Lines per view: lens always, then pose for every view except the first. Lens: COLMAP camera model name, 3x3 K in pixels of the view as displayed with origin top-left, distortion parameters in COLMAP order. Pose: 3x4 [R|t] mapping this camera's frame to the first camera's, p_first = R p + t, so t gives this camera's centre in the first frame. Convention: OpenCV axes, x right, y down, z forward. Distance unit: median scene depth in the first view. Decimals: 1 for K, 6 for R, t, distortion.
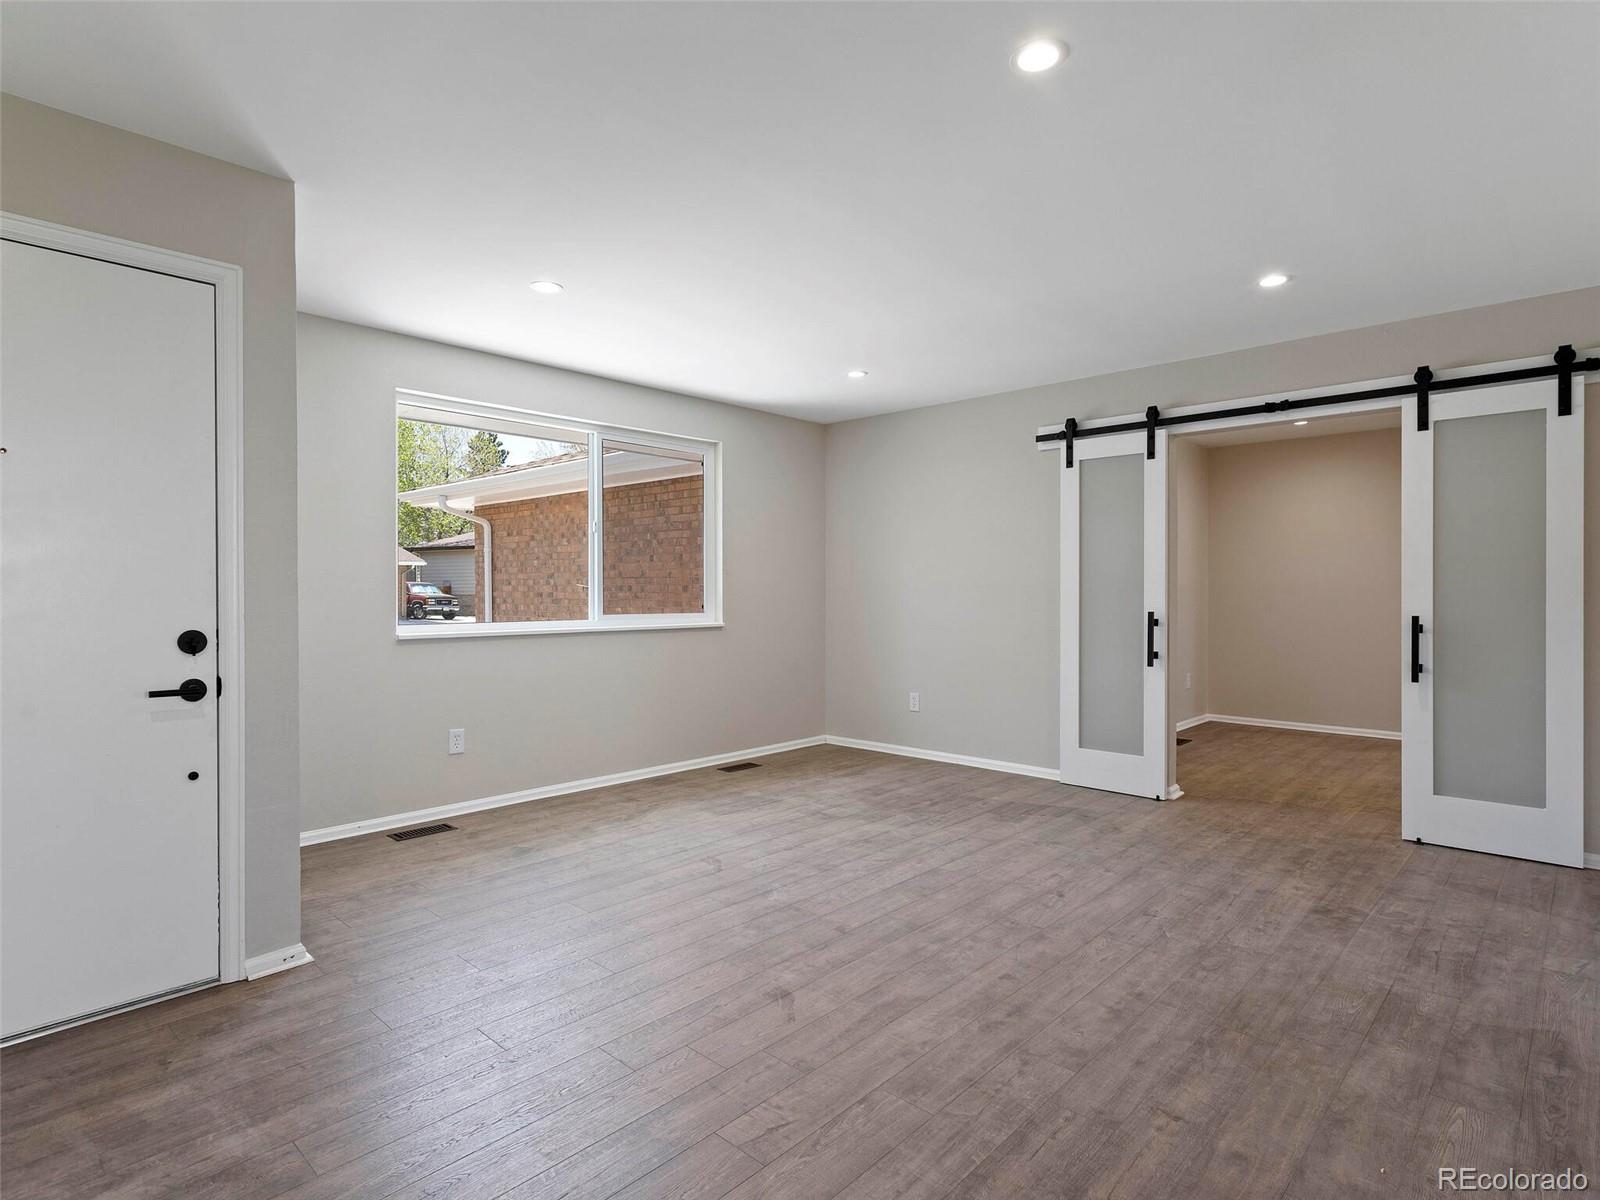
lens RADIAL K [[847.1, 0, 771.1], [0, 847.1, 589.3], [0, 0, 1]] dist [0.003296, -0.000341]
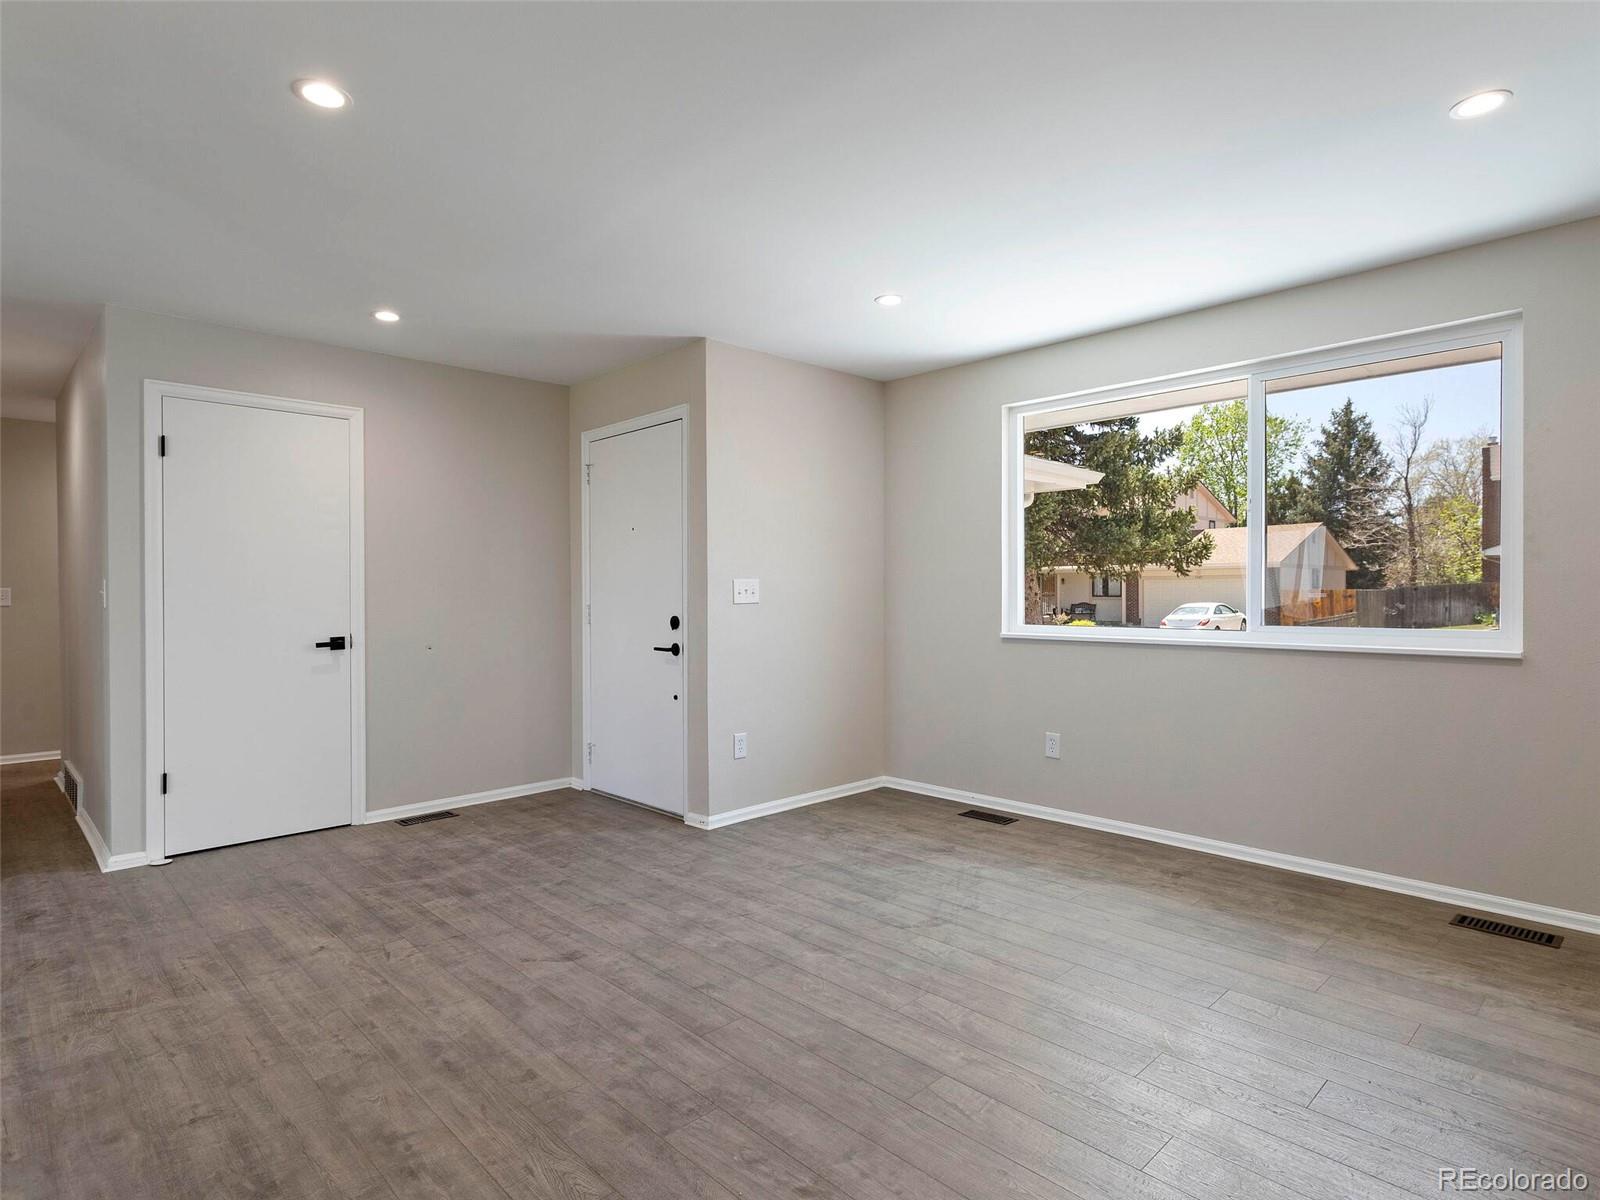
lens RADIAL K [[847.1, 0, 803.0], [0, 847.1, 600.6], [0, 0, 1]] dist [0.003296, -0.000341]
pose [[-0.019994, 0.008910, -0.999760, 0.846642], [0.007049, 0.999937, 0.008770, 0.002168], [0.999775, -0.006872, -0.020055, 1.010140]]
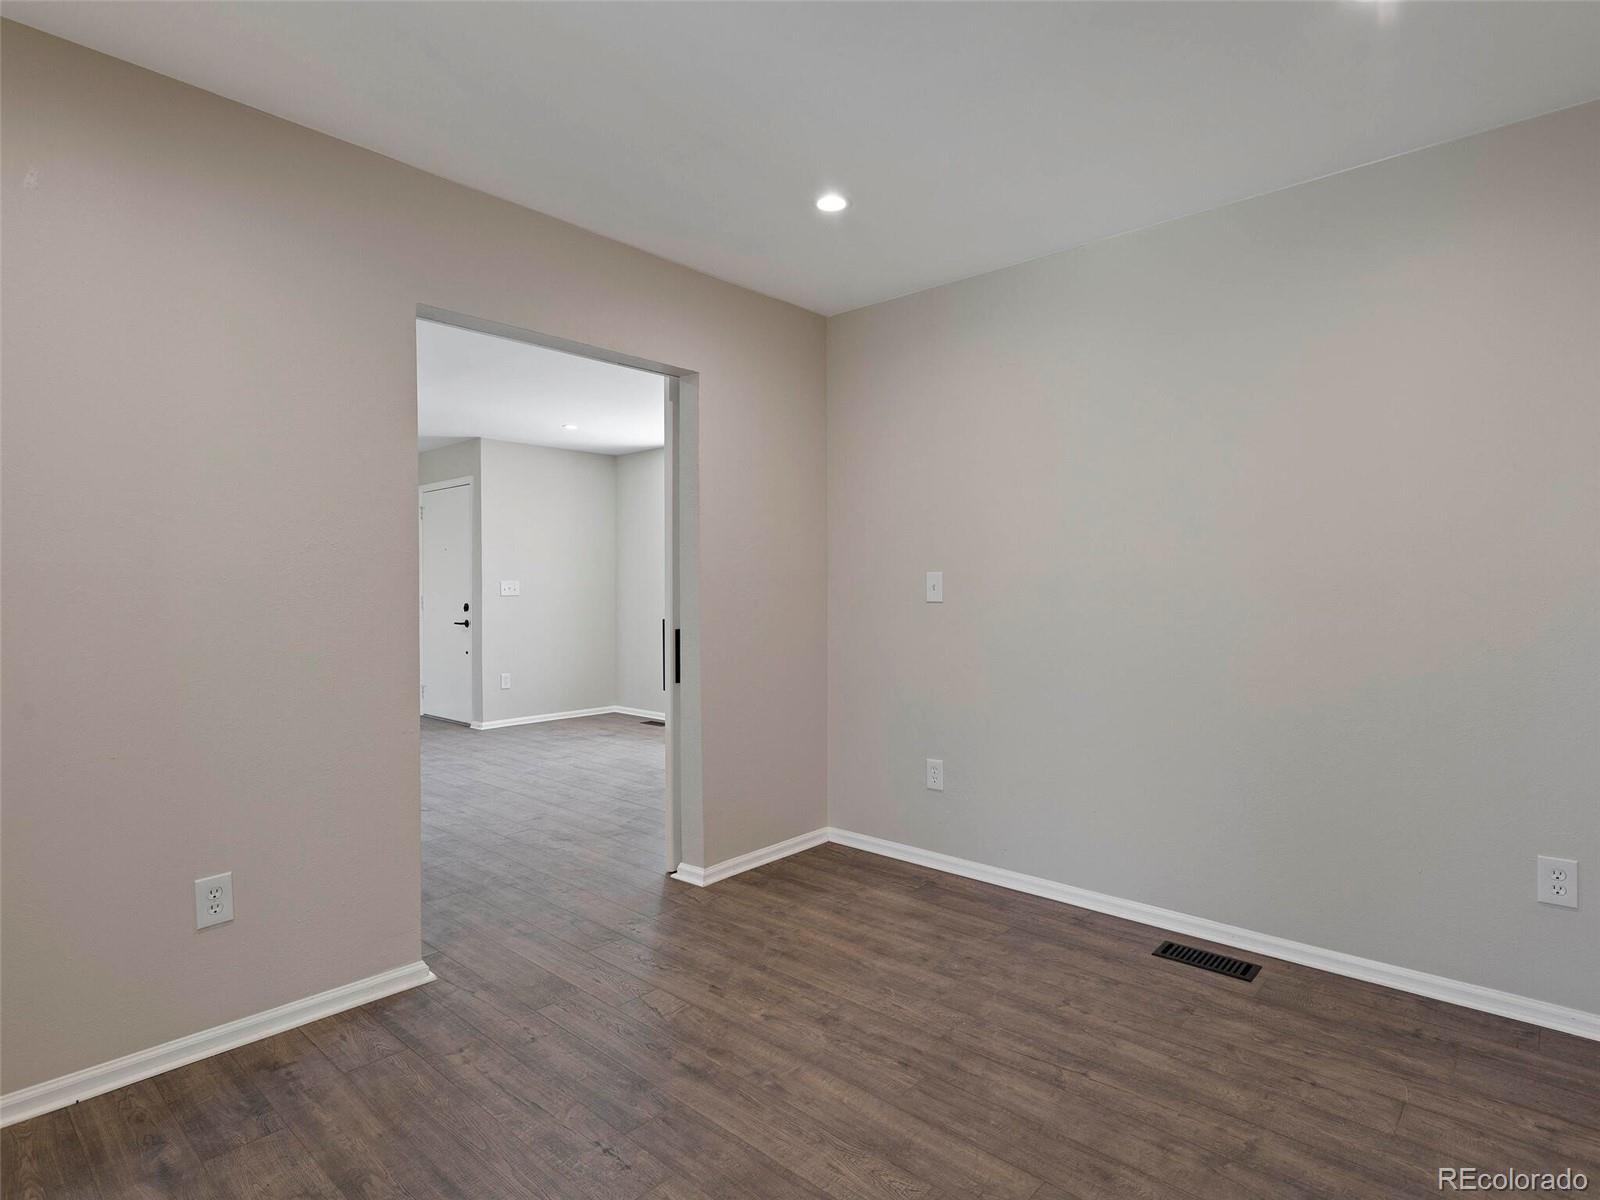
lens RADIAL K [[816.5, 0, 790.2], [0, 816.5, 597.2], [0, 0, 1]] dist [-0.003407, -0.000159]
pose [[0.045324, 0.012019, -0.998900, 1.697538], [0.004436, 0.999915, 0.012232, -0.001535], [0.998962, -0.004986, 0.045267, 1.542255]]
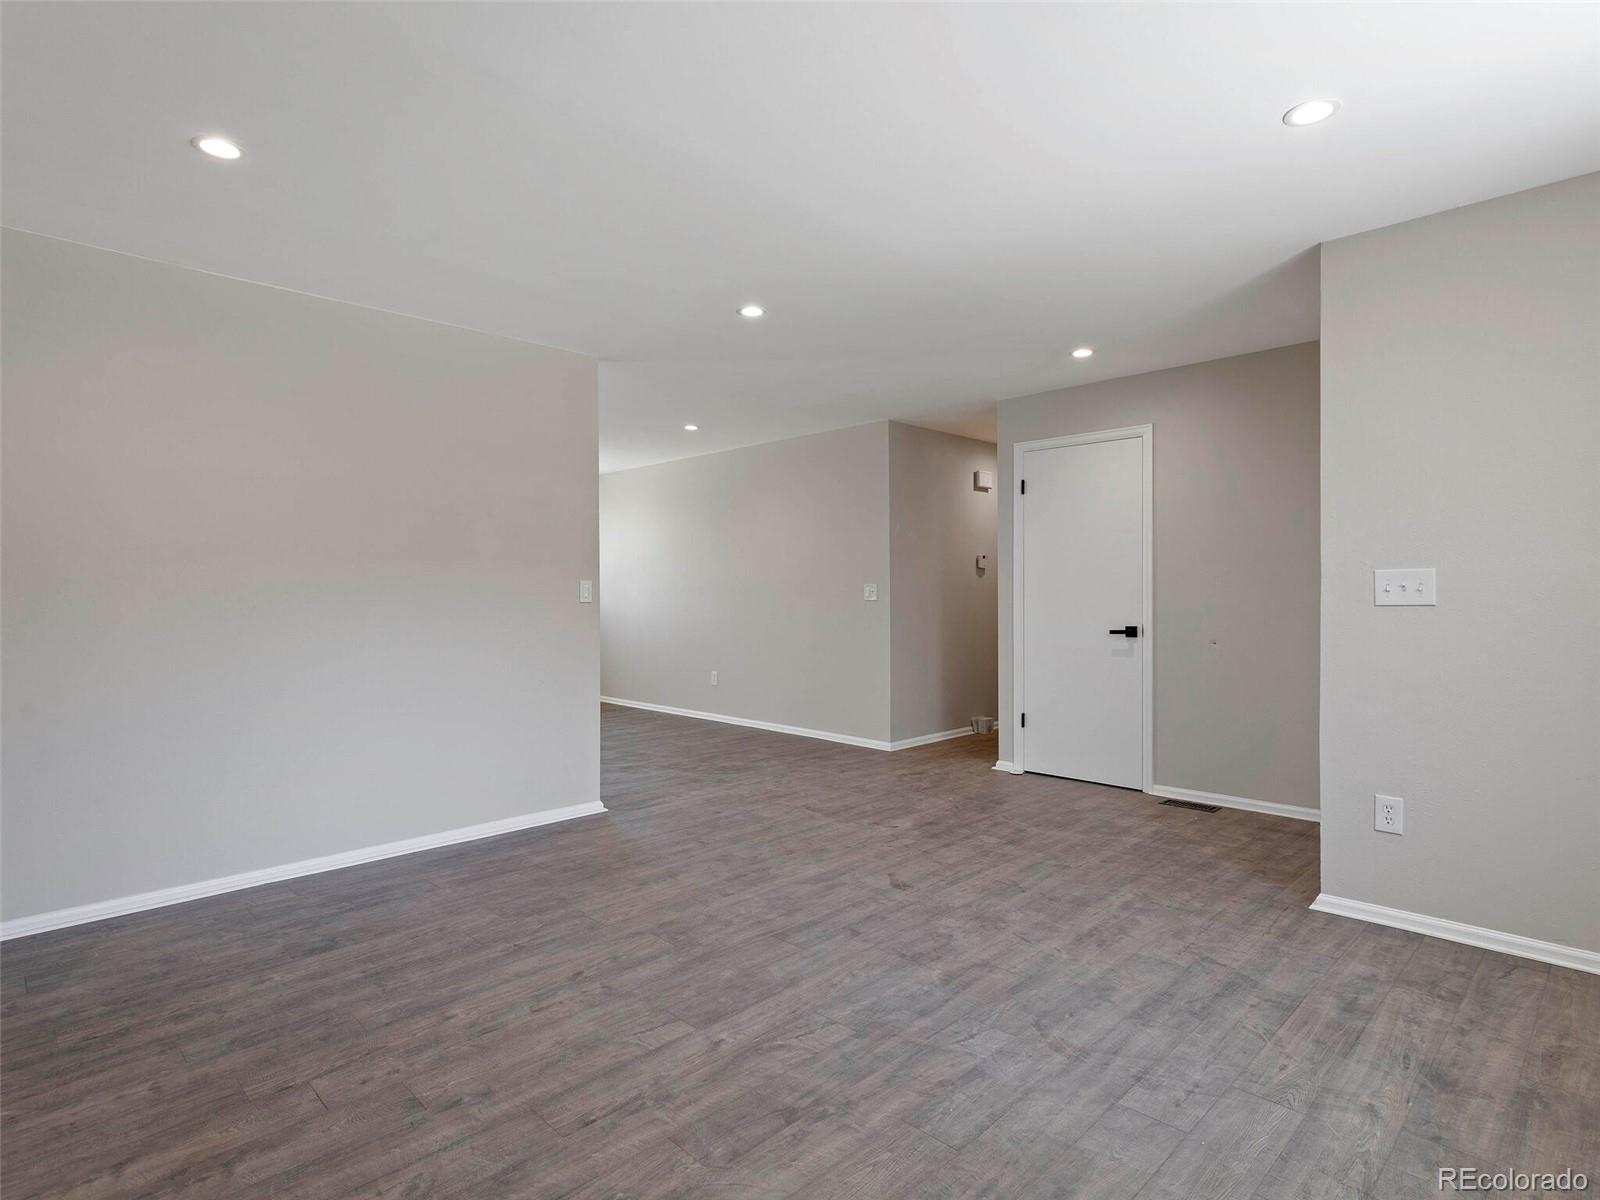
lens RADIAL K [[847.1, 0, 807.2], [0, 847.1, 598.9], [0, 0, 1]] dist [0.003296, -0.000341]
pose [[-0.999970, 0.005436, -0.005454, 0.127422], [0.005394, 0.999956, 0.007673, 0.001297], [0.005496, 0.007644, -0.999956, 1.798987]]
